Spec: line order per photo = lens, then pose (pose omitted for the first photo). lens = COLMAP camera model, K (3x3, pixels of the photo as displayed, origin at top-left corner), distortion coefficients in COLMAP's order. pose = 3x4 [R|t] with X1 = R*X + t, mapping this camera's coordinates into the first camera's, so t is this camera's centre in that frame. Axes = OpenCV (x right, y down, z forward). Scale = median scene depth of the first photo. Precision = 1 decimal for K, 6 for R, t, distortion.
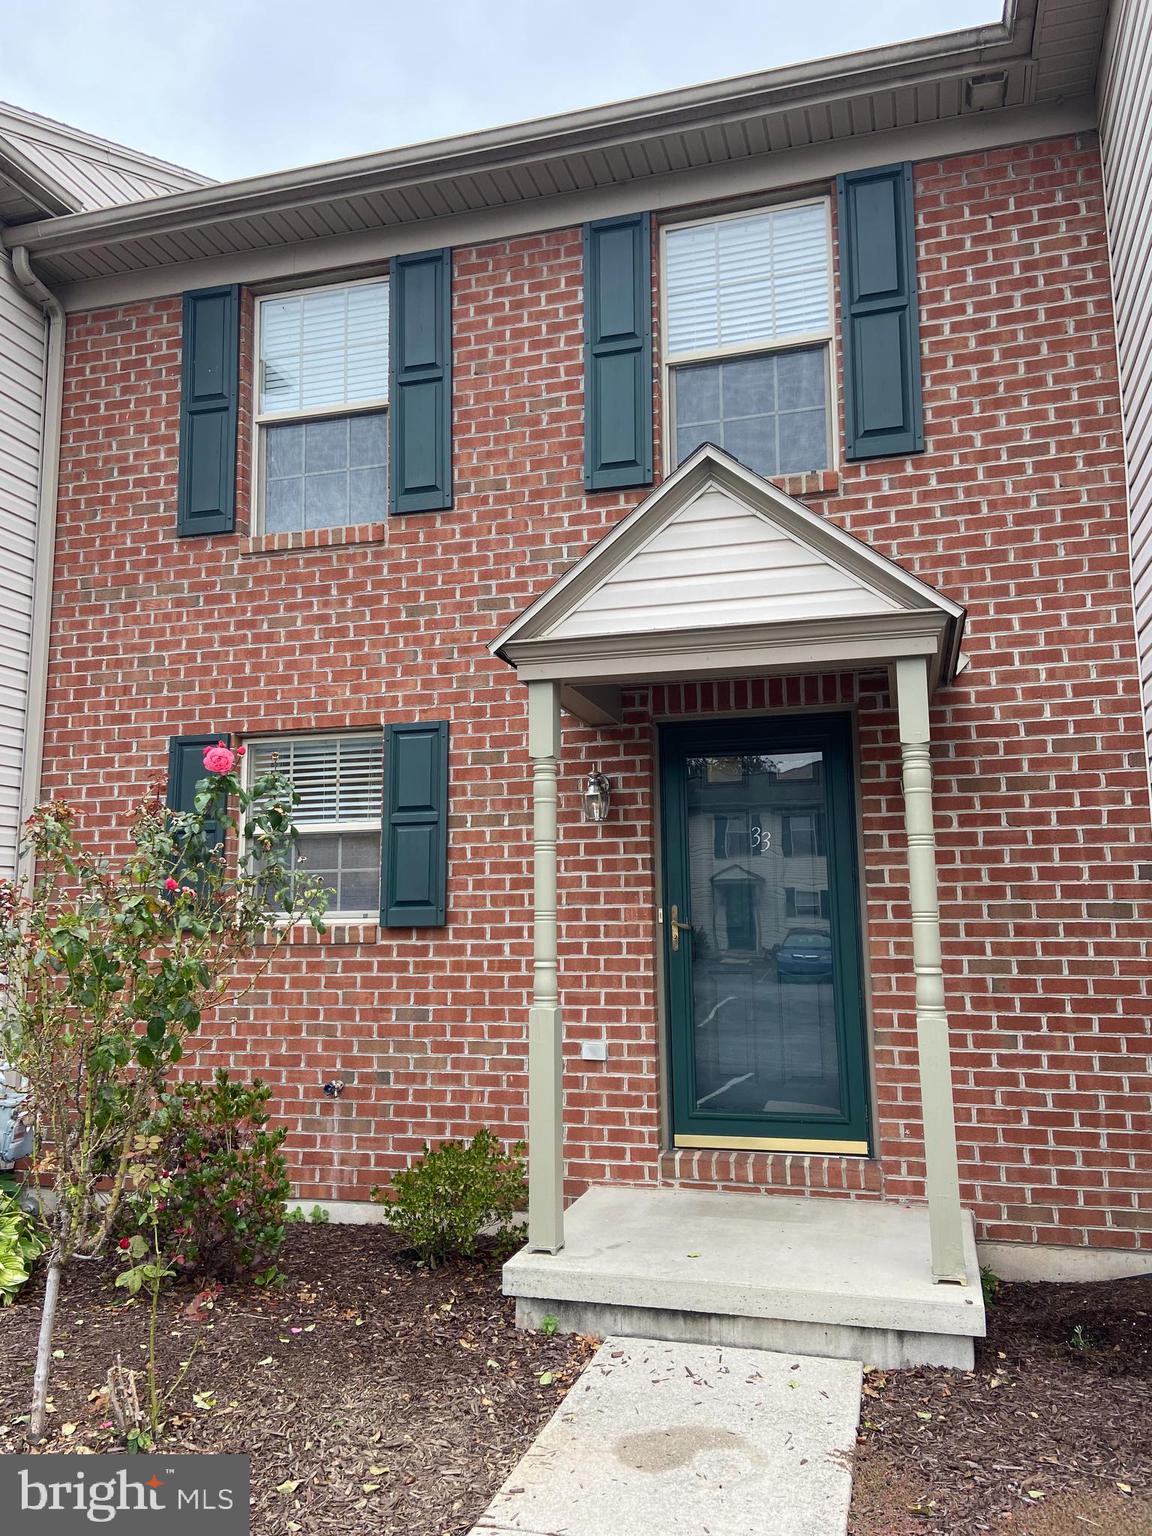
lens RADIAL K [[1187.3, 0, 576.0], [0, 1187.3, 768.0], [0, 0, 1]] dist [0.126921, -0.166730]
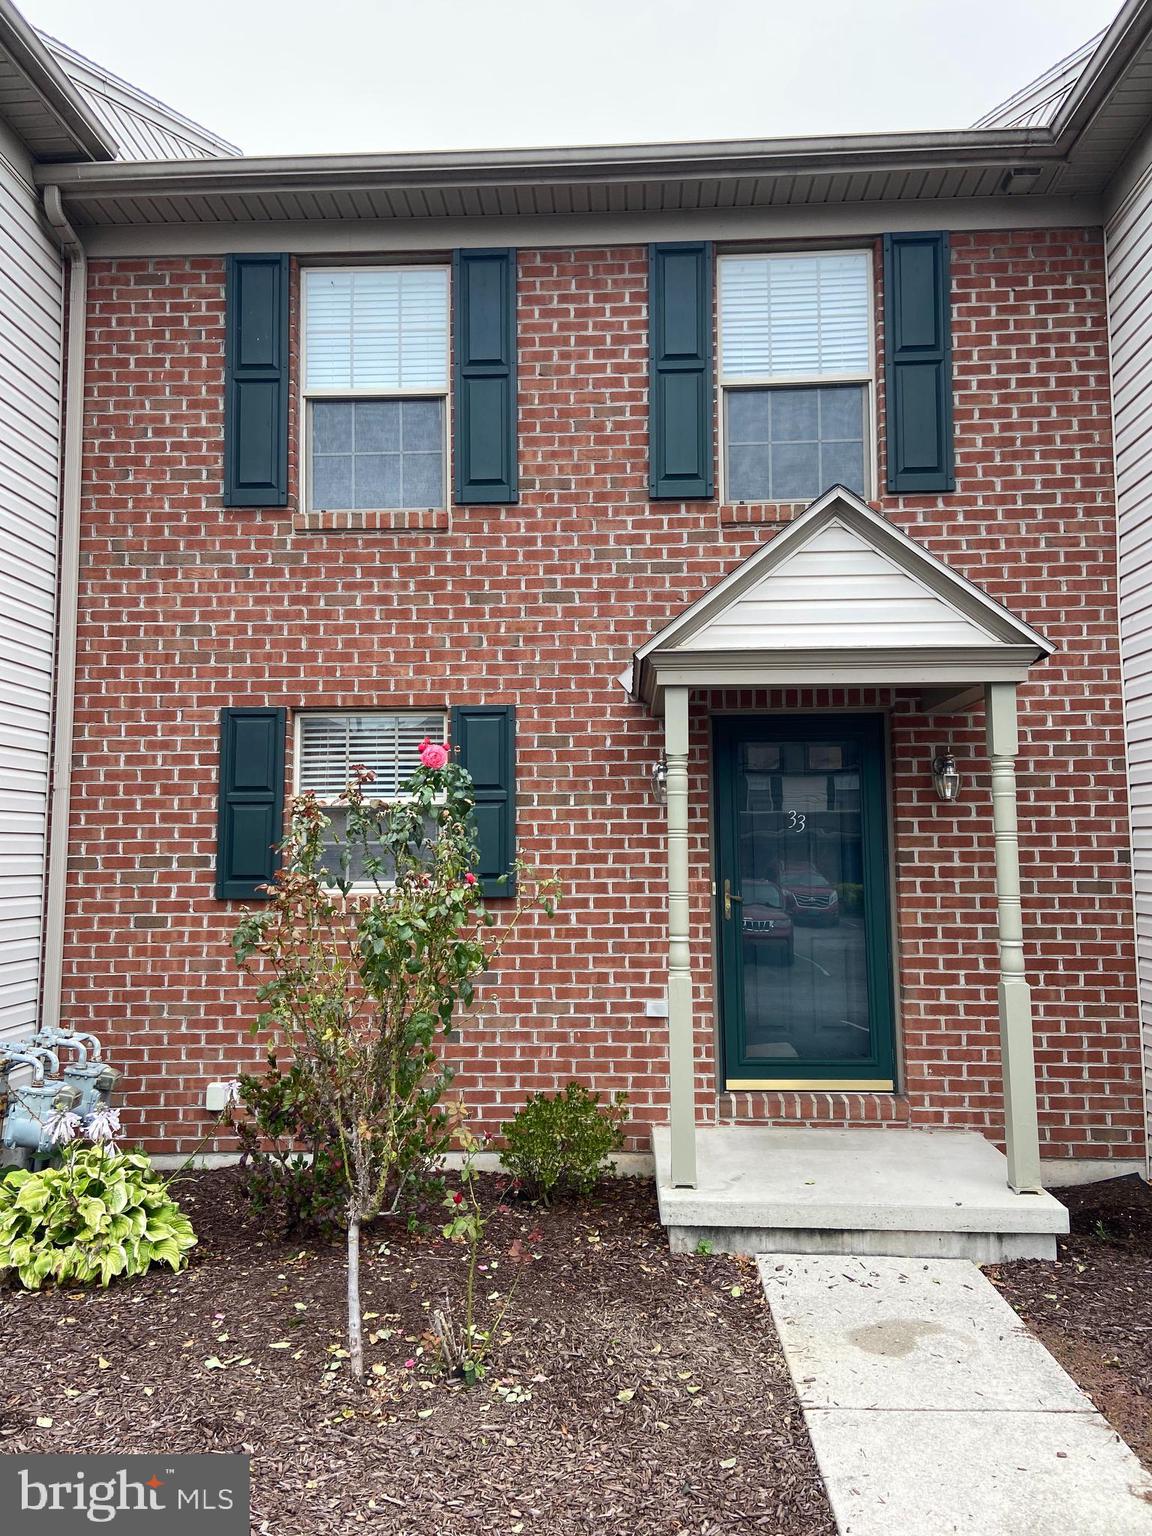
lens RADIAL K [[1187.3, 0, 576.0], [0, 1187.3, 768.0], [0, 0, 1]] dist [0.126921, -0.166730]
pose [[0.972454, 0.022071, 0.232047, -0.310564], [-0.034446, 0.998184, 0.049410, -0.039437], [-0.230535, -0.056042, 0.971449, -0.053683]]
